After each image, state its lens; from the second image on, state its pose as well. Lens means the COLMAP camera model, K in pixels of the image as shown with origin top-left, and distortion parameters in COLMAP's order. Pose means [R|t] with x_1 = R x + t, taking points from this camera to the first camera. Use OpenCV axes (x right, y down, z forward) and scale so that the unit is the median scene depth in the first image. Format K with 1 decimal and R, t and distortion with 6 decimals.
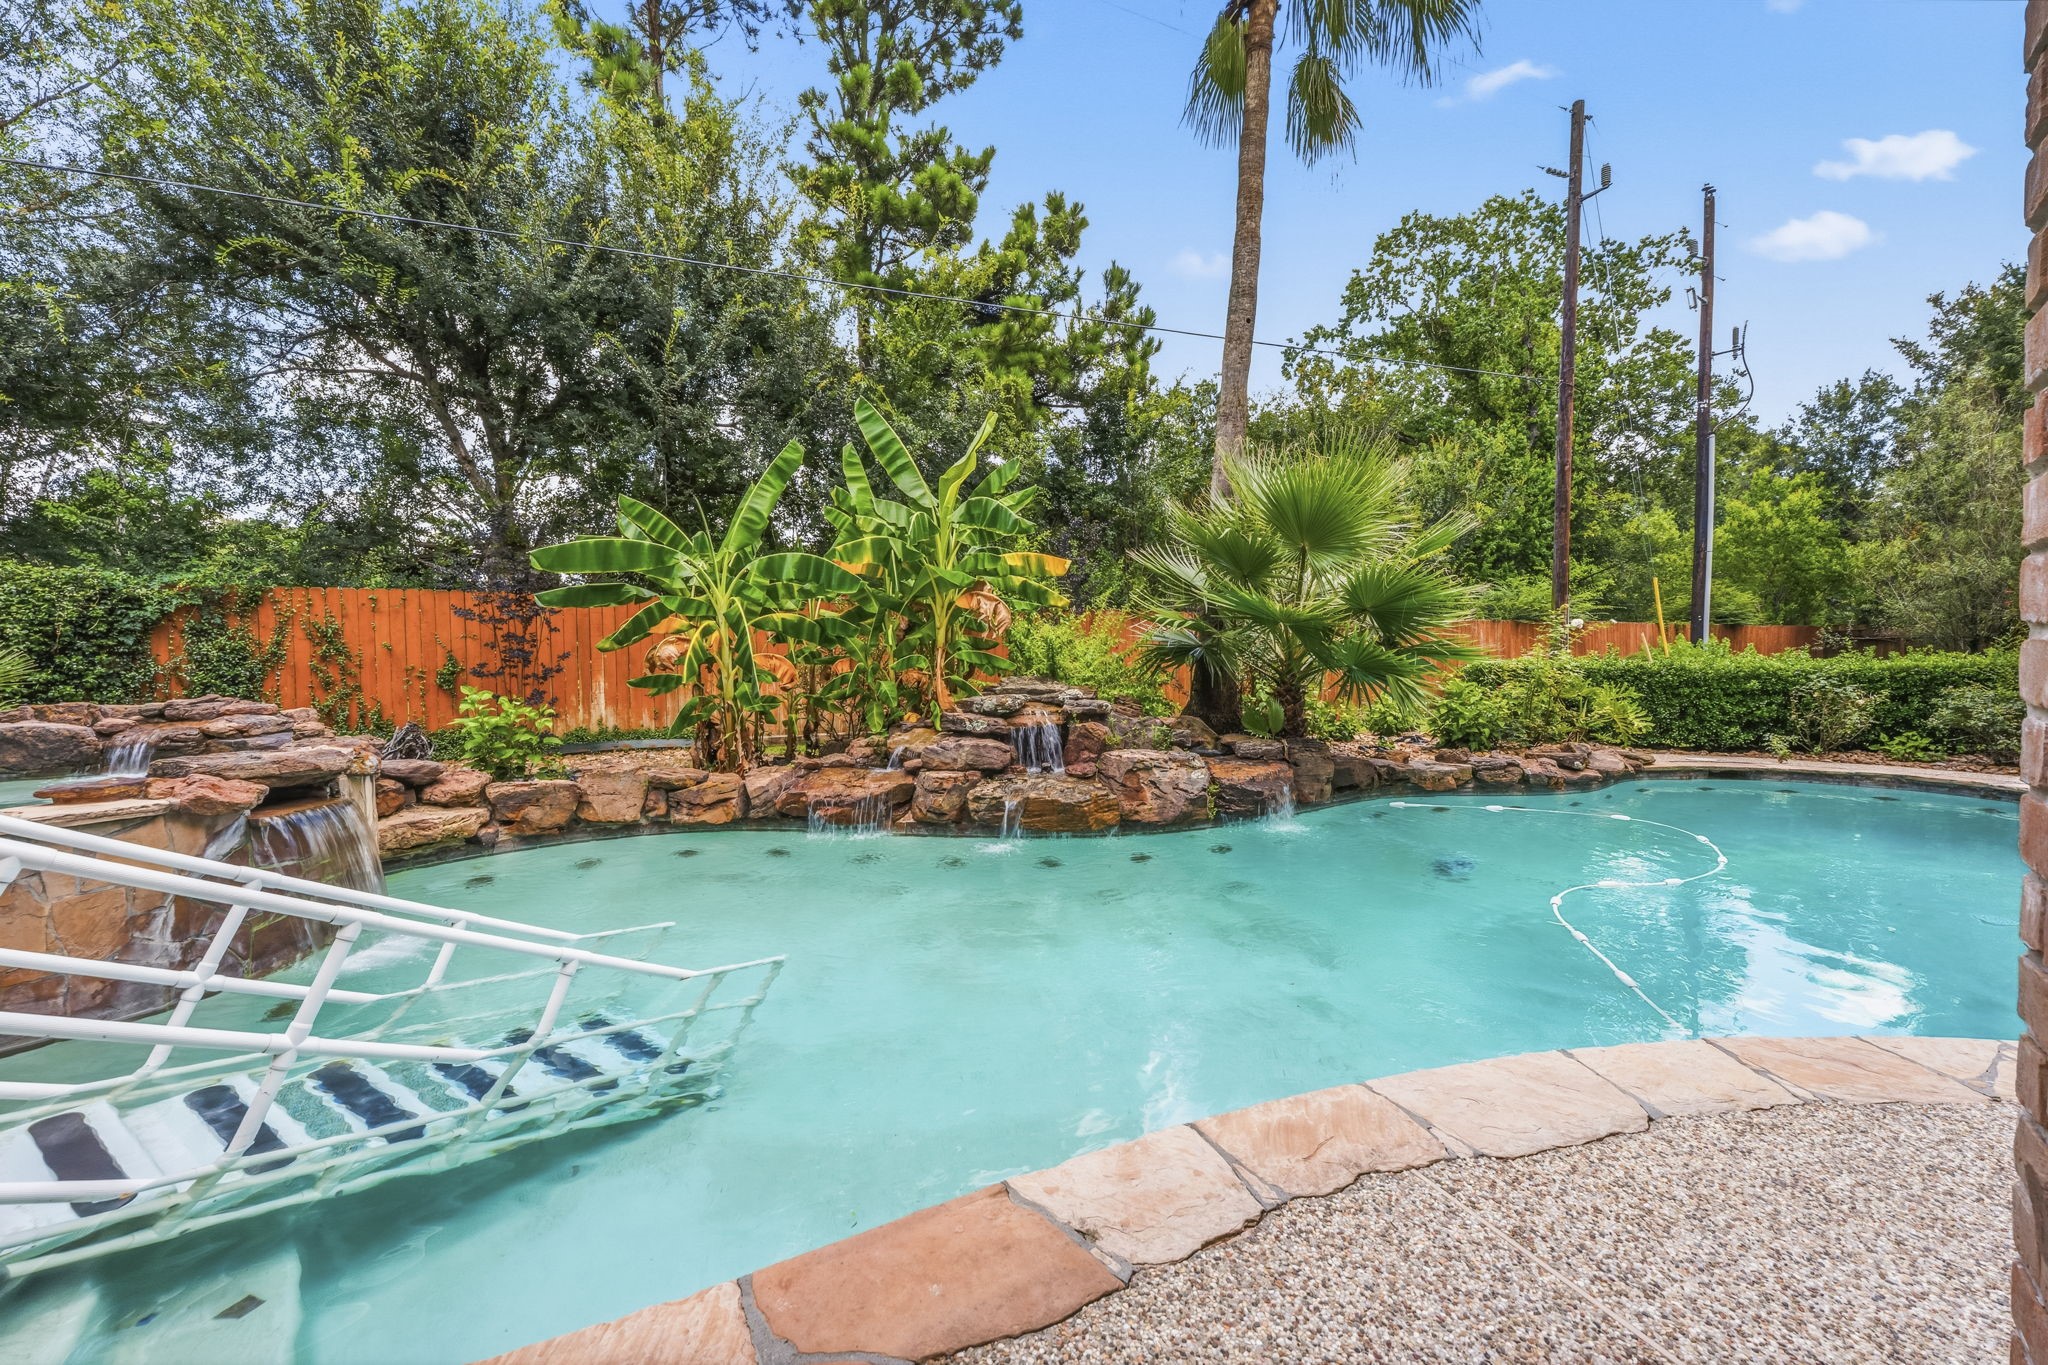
lens RADIAL K [[834.3, 0, 1024.0], [0, 834.3, 682.5], [0, 0, 1]] dist [-0.000234, 0.000045]
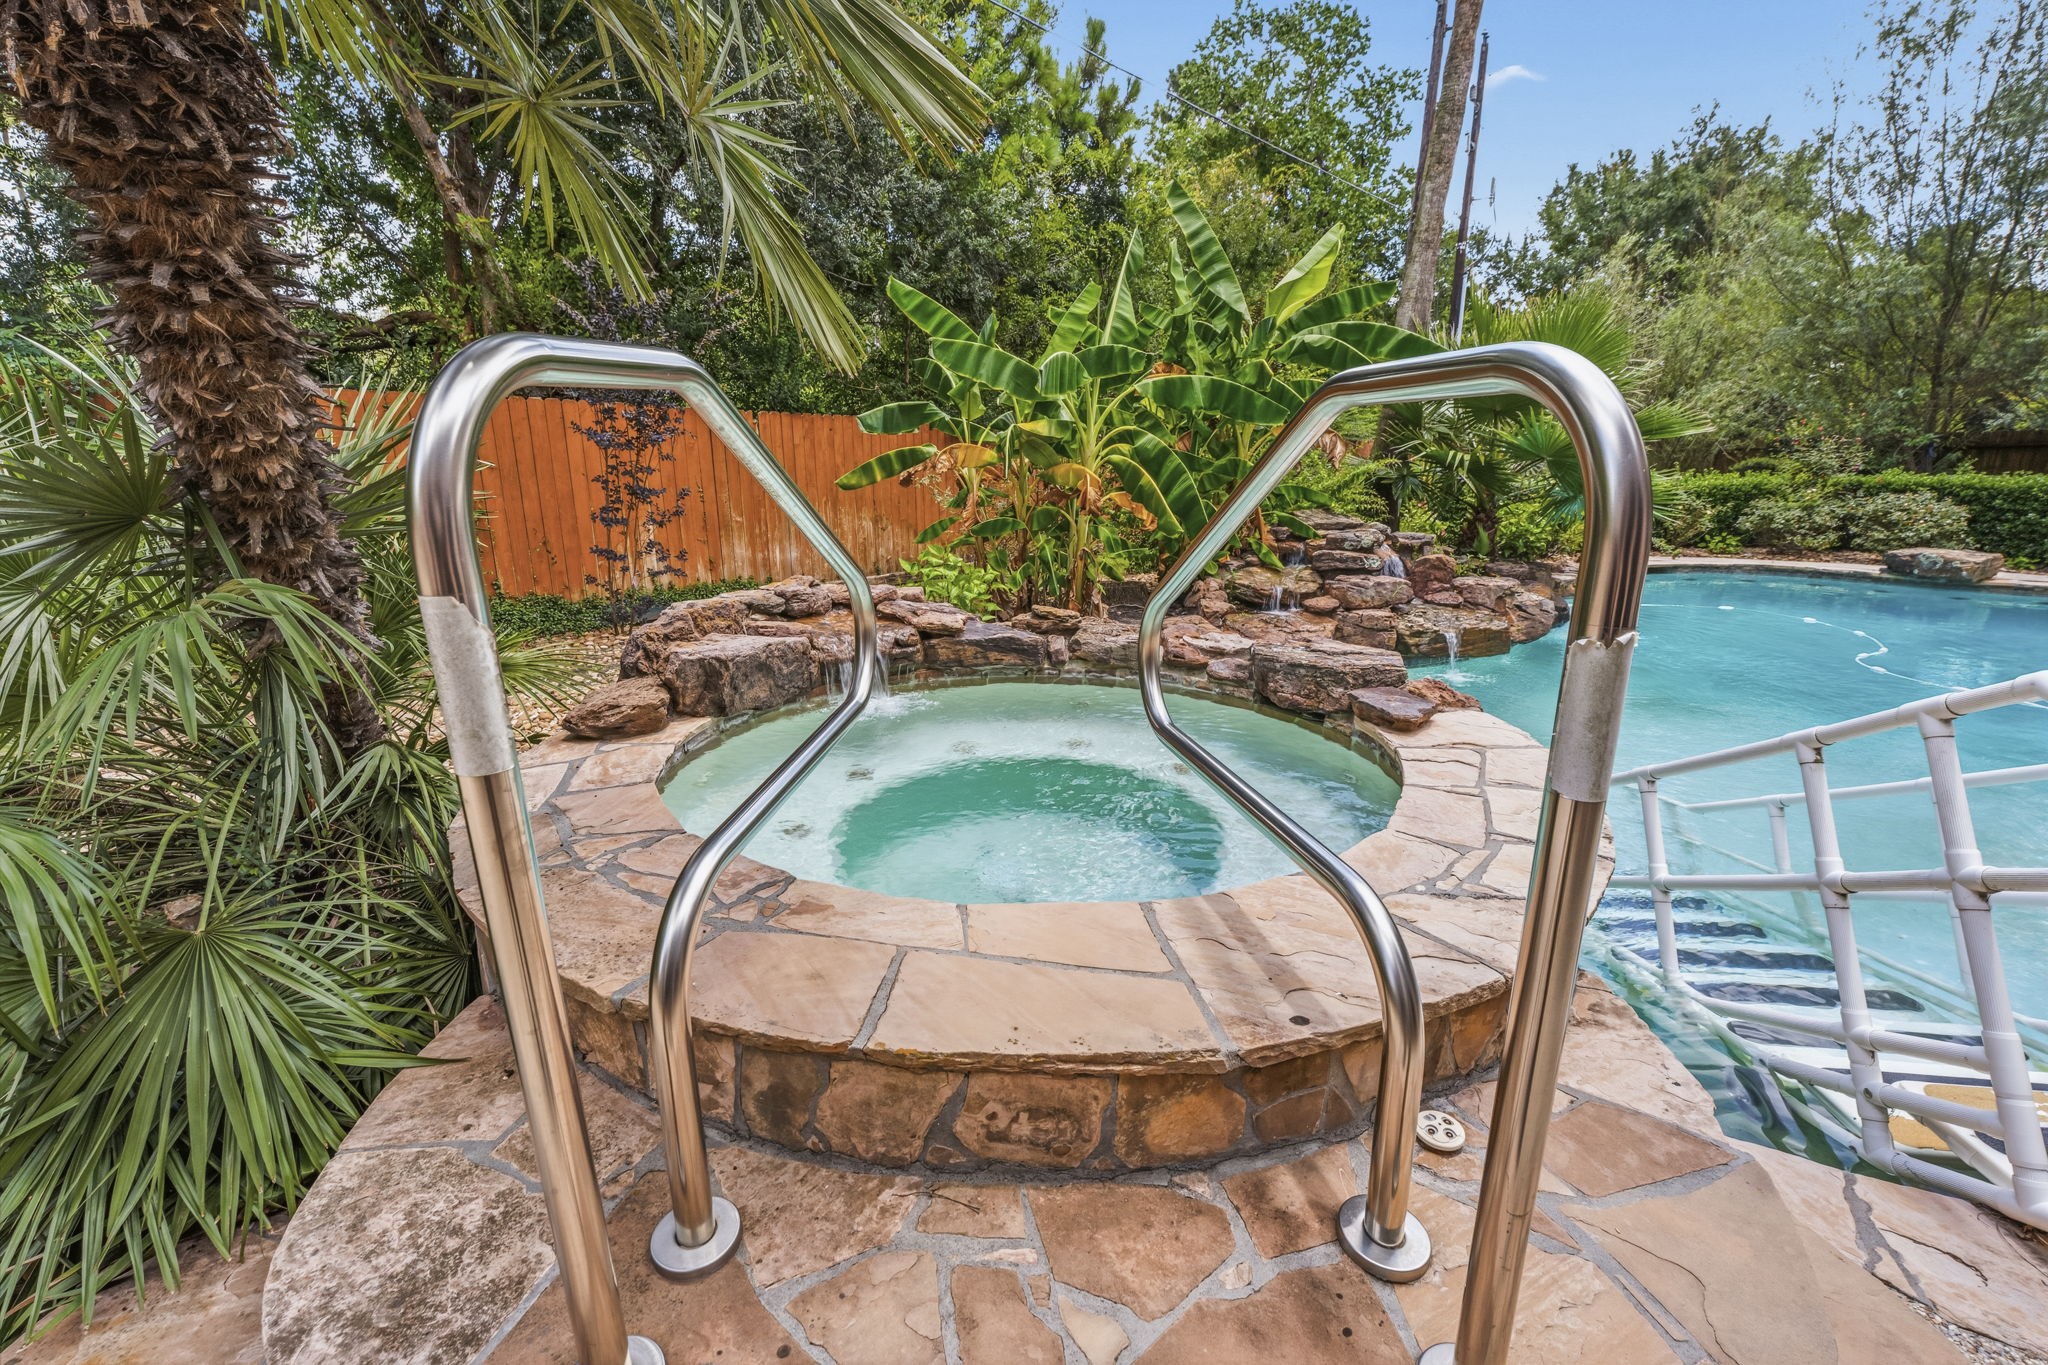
lens RADIAL K [[834.3, 0, 1024.0], [0, 834.3, 682.5], [0, 0, 1]] dist [-0.000234, 0.000045]
pose [[0.909085, -0.107598, 0.402476, -0.739605], [0.018556, 0.975572, 0.218896, -0.031101], [-0.416197, -0.191526, 0.888874, 0.209849]]
